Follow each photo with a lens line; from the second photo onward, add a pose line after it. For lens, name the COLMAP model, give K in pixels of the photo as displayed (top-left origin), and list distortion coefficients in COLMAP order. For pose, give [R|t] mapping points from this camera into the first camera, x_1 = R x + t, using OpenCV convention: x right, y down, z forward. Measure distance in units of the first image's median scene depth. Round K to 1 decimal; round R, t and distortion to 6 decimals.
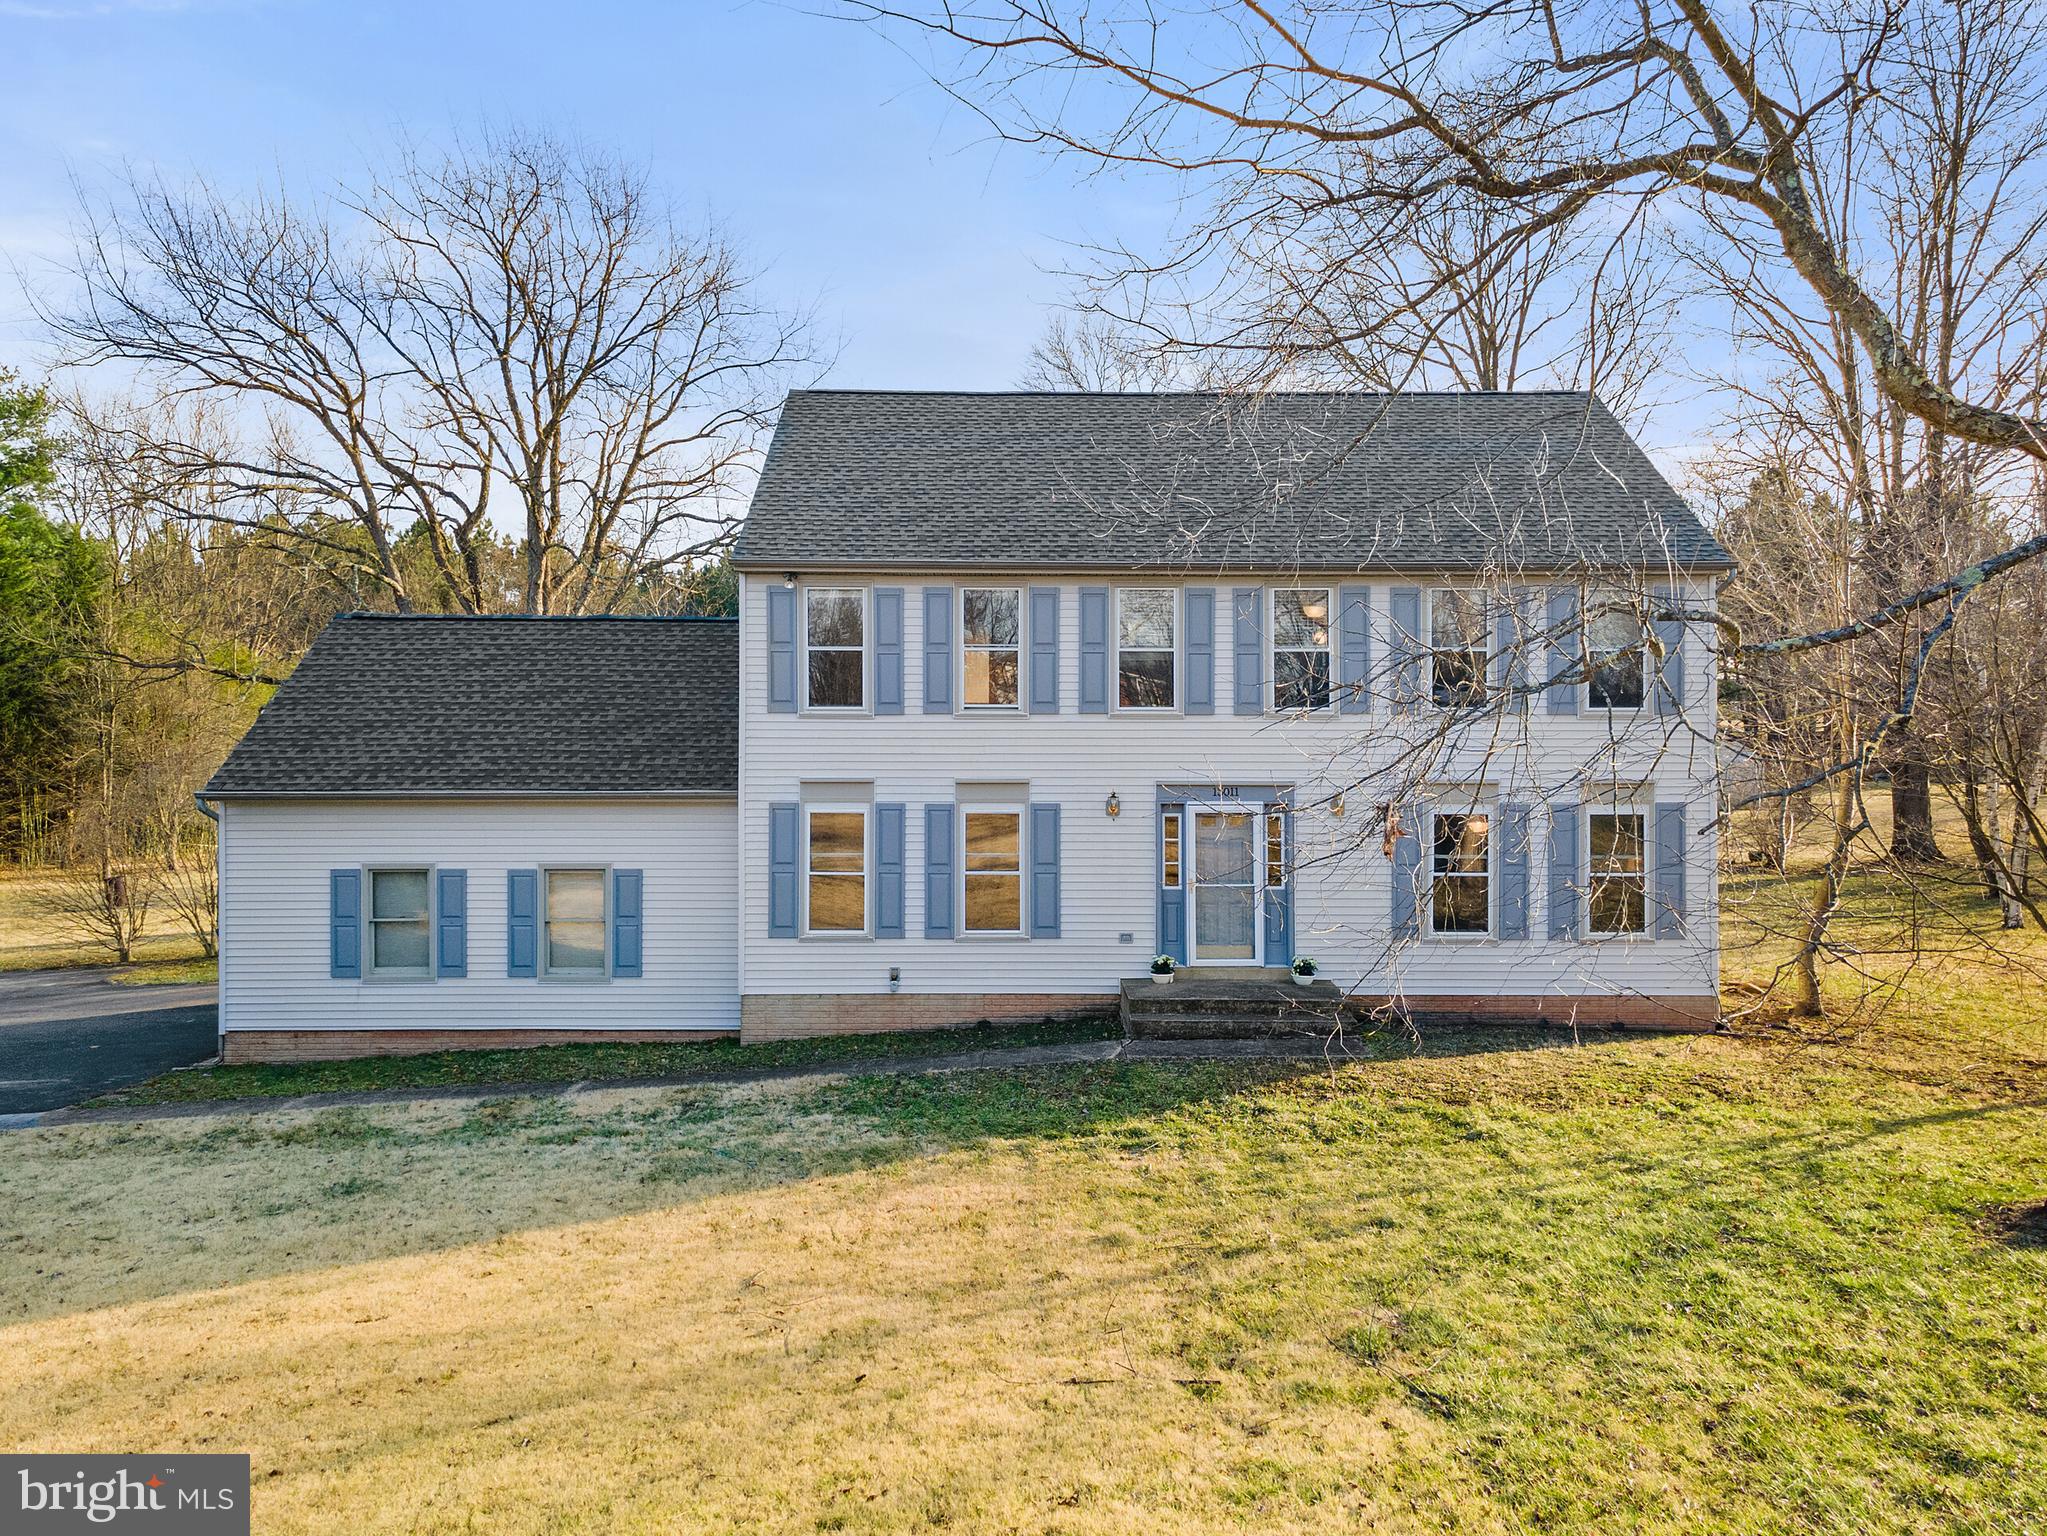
lens RADIAL K [[1481.6, 0, 911.2], [0, 1481.6, 767.9], [0, 0, 1]] dist [0.041343, -0.013922]
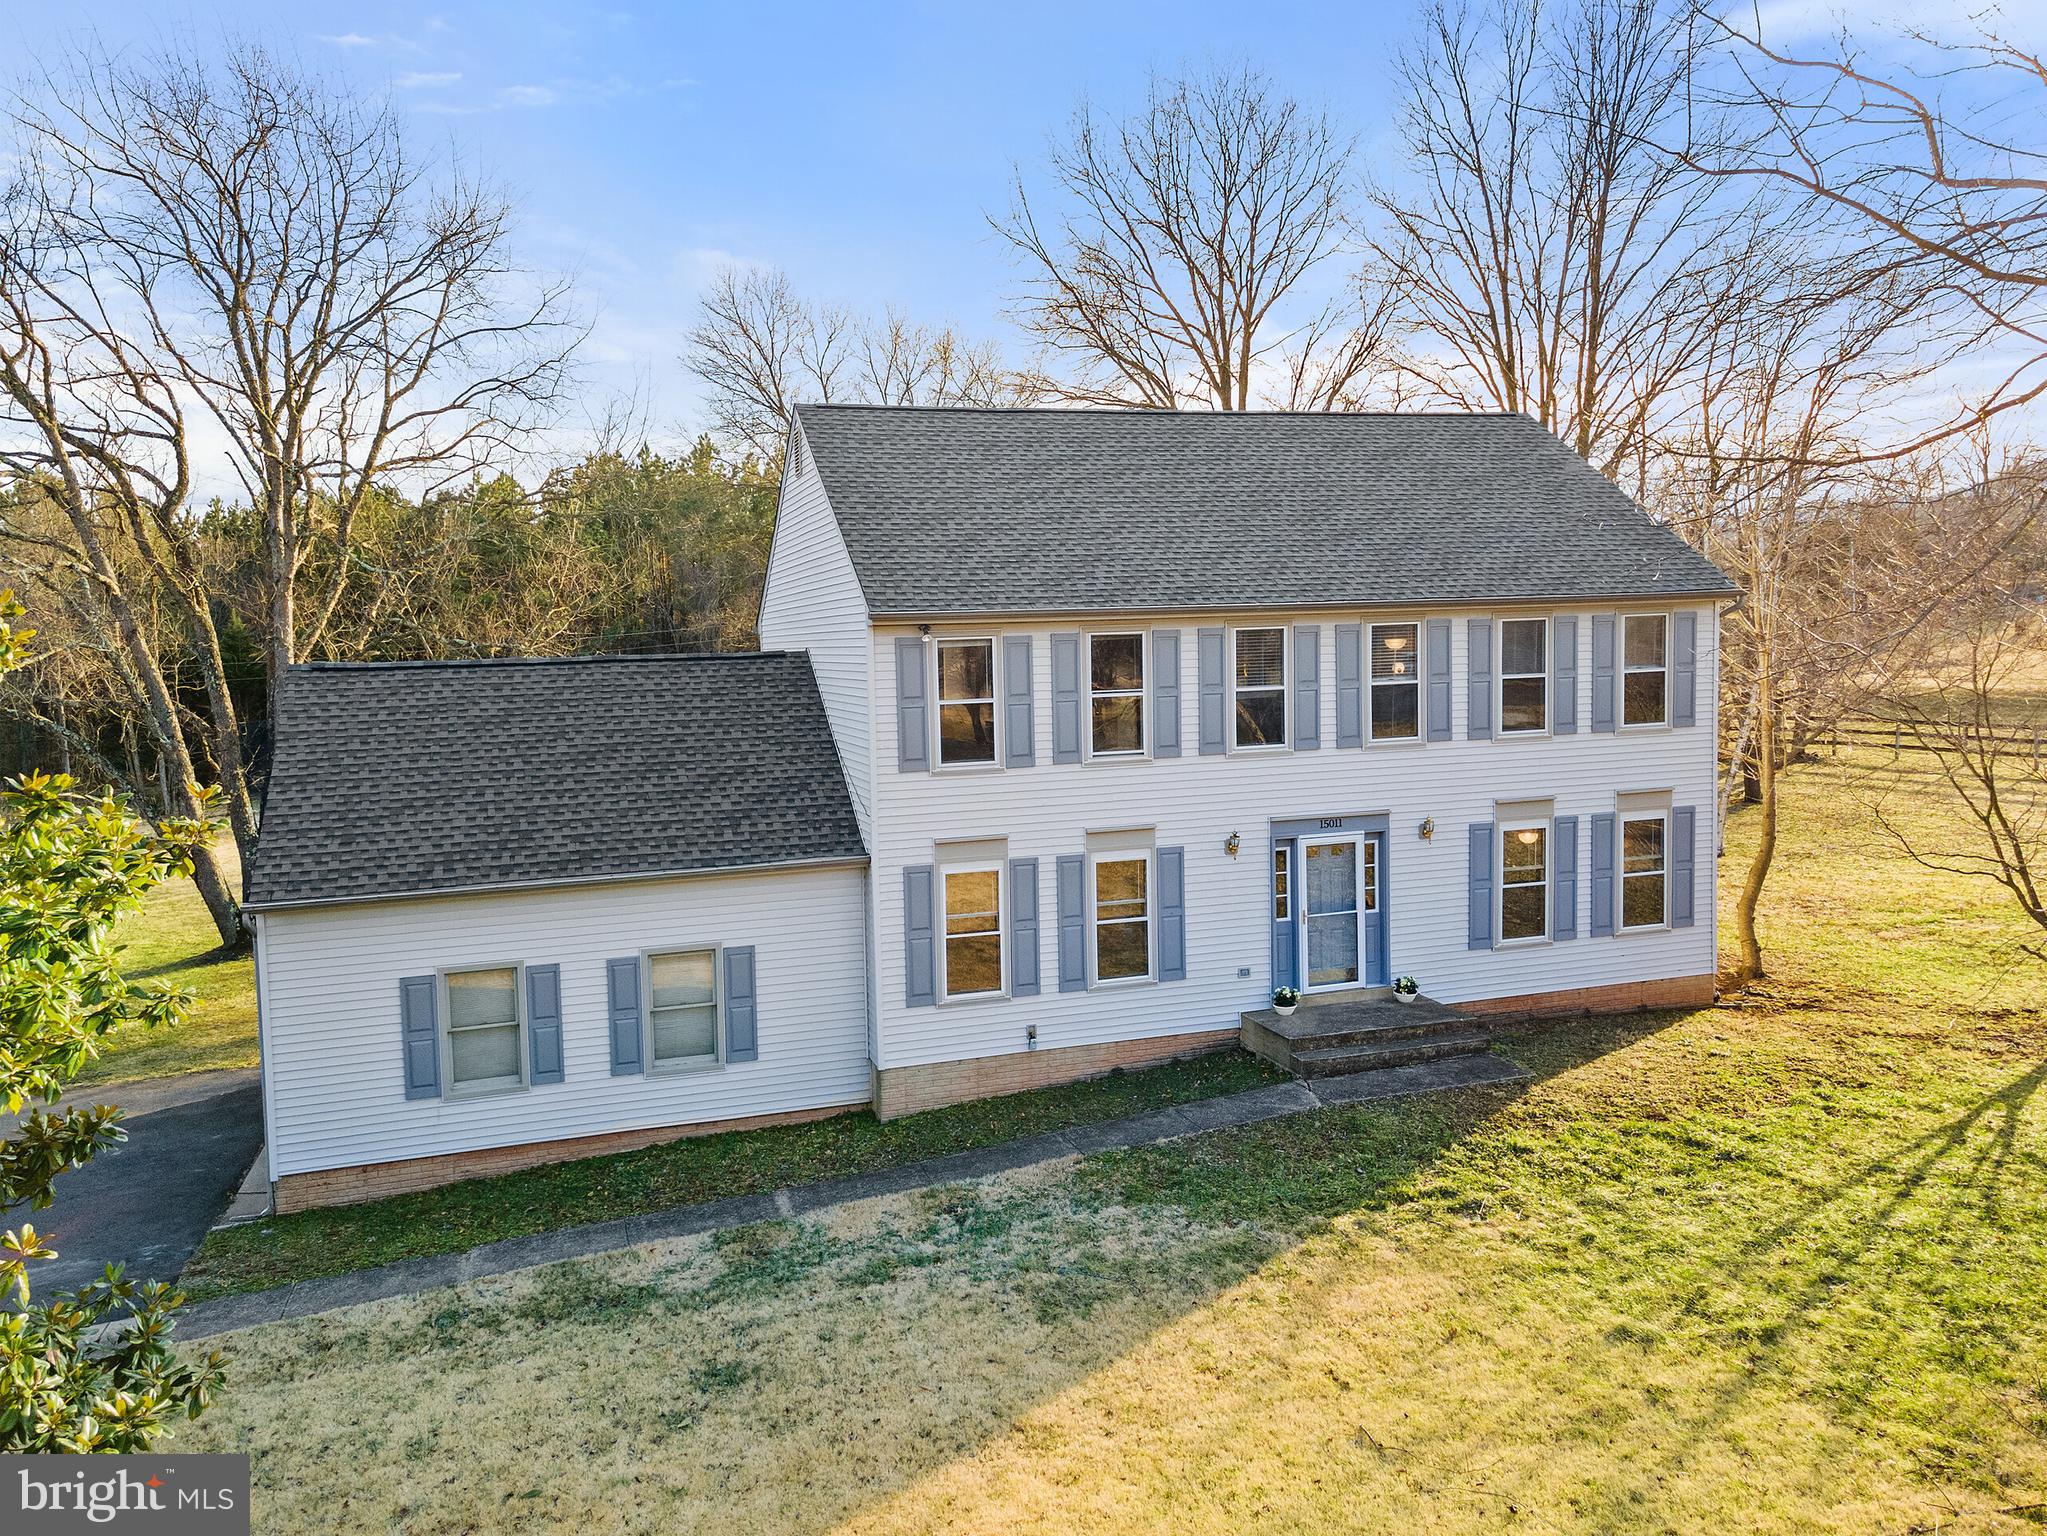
lens RADIAL K [[1481.6, 0, 1043.0], [0, 1481.6, 819.4], [0, 0, 1]] dist [0.041343, -0.013922]
pose [[0.961810, -0.062191, 0.266559, -0.255127], [0.046937, 0.996895, 0.063226, -0.061291], [-0.269664, -0.048299, 0.961742, 0.066530]]
